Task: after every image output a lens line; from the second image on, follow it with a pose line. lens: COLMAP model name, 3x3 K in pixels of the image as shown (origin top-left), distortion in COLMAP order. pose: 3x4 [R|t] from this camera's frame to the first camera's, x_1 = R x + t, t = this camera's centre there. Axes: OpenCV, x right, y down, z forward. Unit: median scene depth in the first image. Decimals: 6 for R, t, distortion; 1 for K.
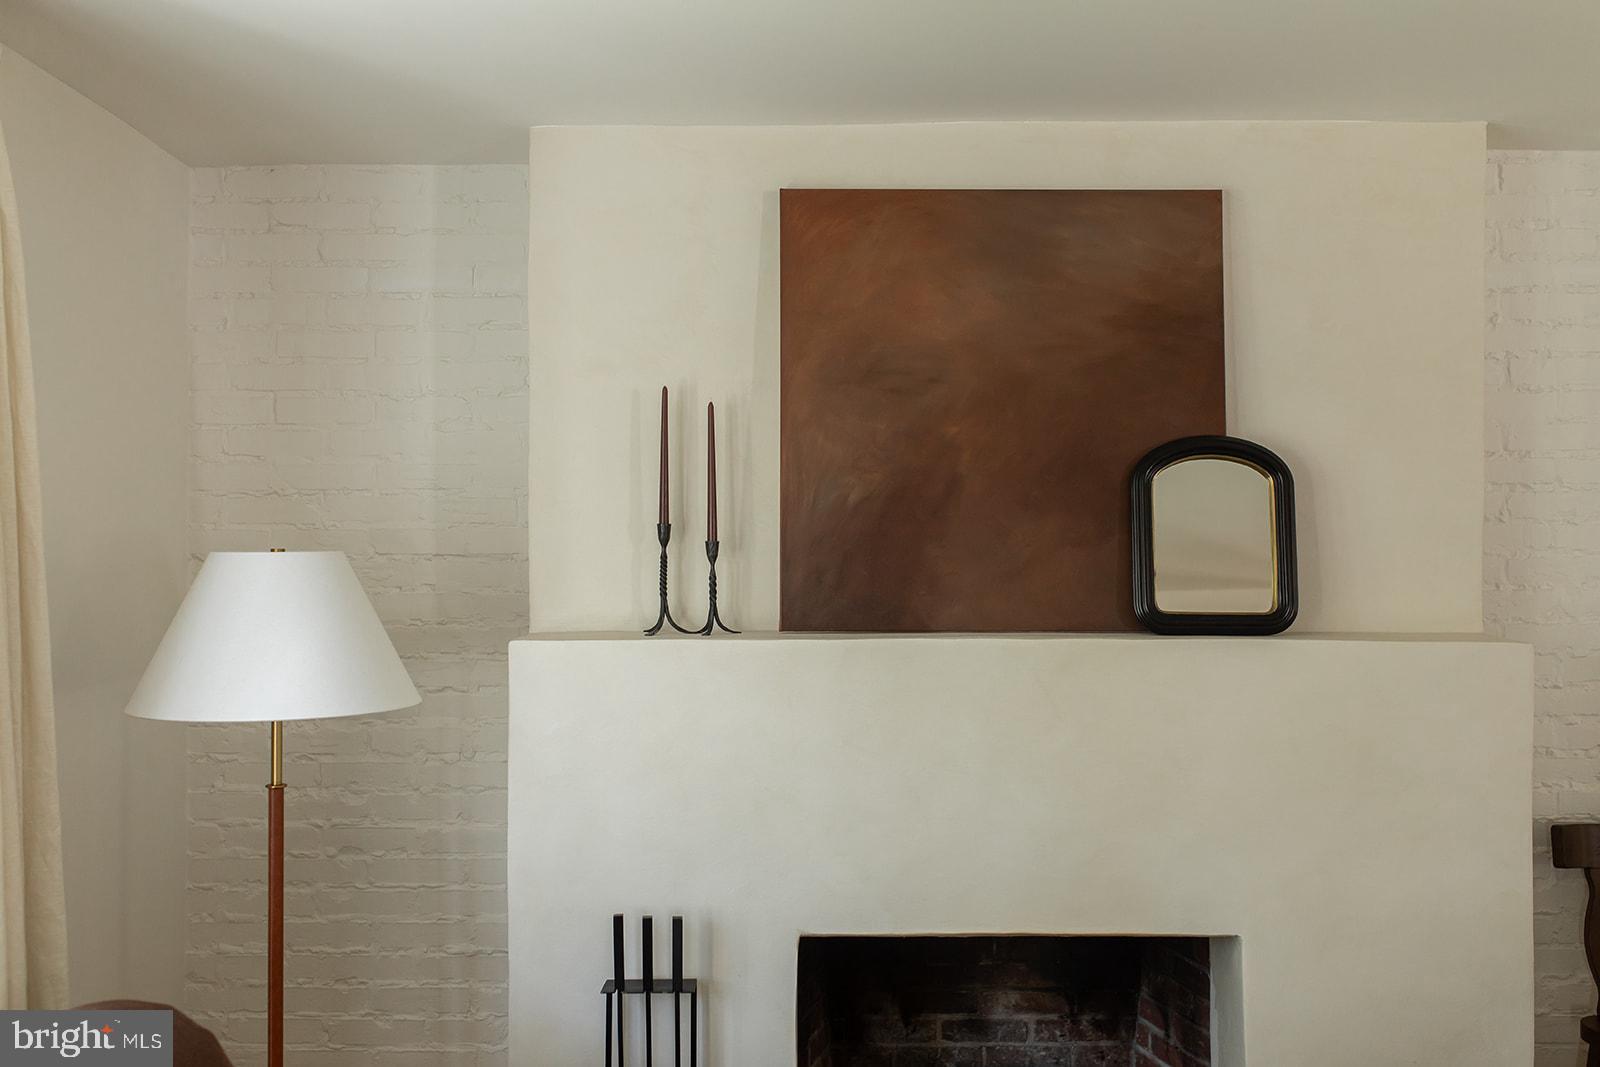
lens RADIAL K [[1524.8, 0, 798.4], [0, 1524.8, 543.2], [0, 0, 1]] dist [0.001142, 0.000000]
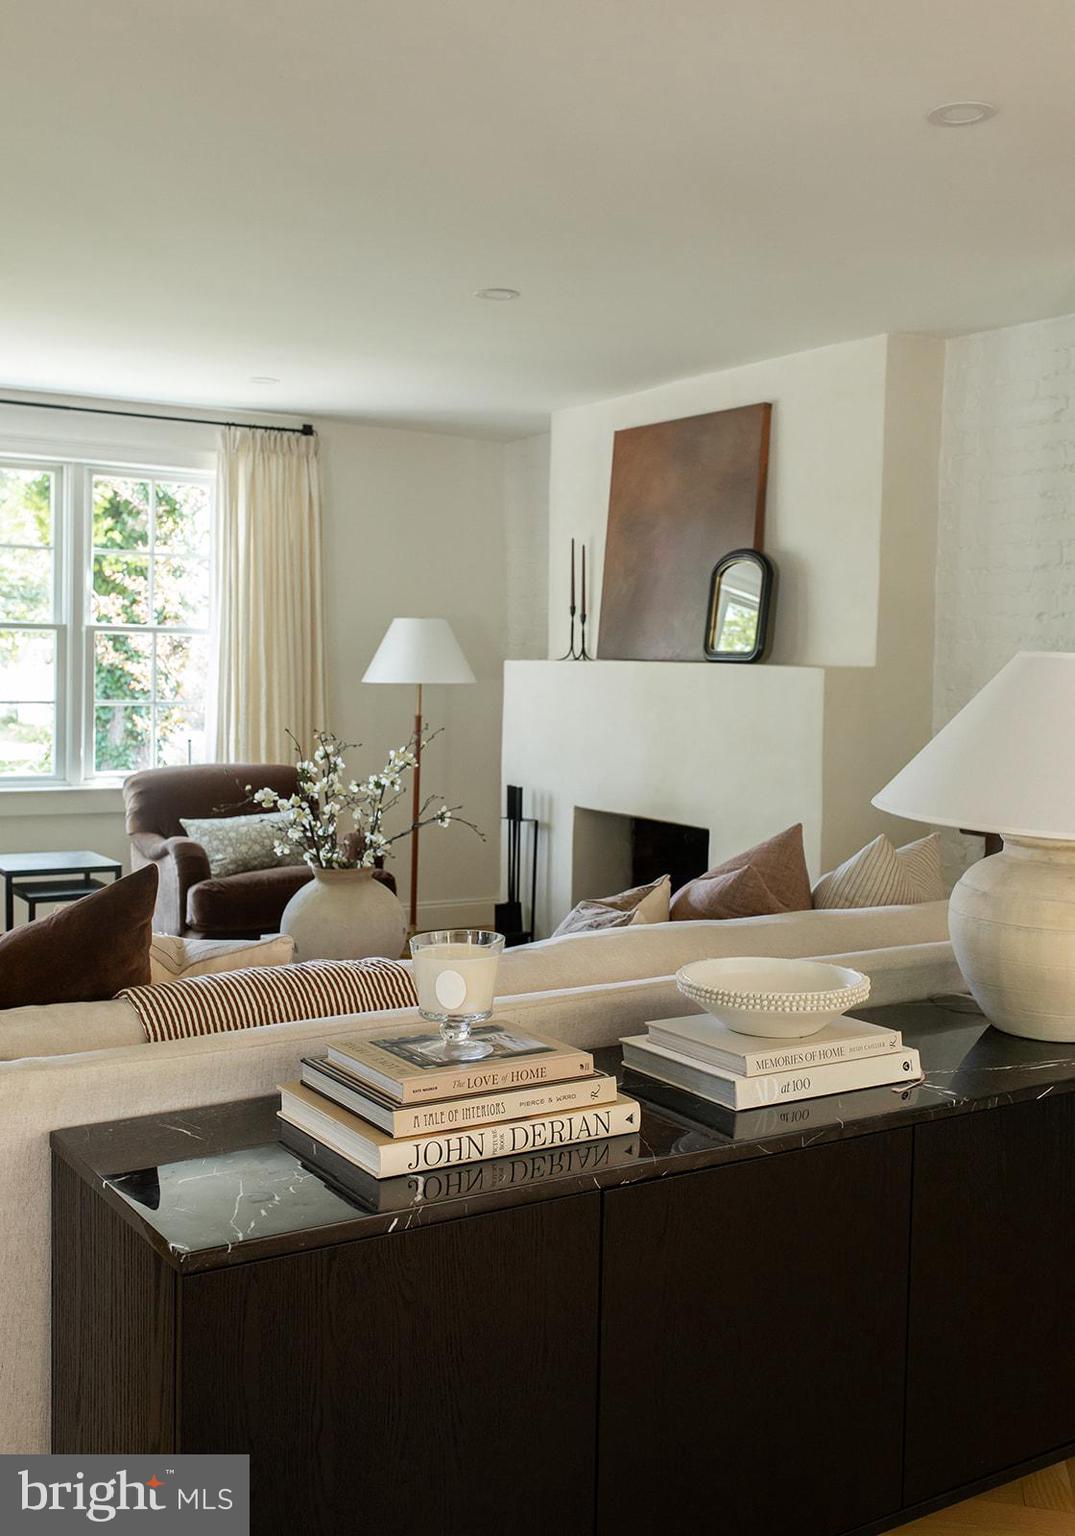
lens RADIAL K [[1576.5, 0, 517.0], [0, 1576.5, 729.7], [0, 0, 1]] dist [0.004325, 0.000000]
pose [[0.517440, 0.050756, -0.854213, 1.678645], [-0.004090, 0.998375, 0.056845, 0.032768], [0.855710, -0.025920, 0.516807, -0.151532]]
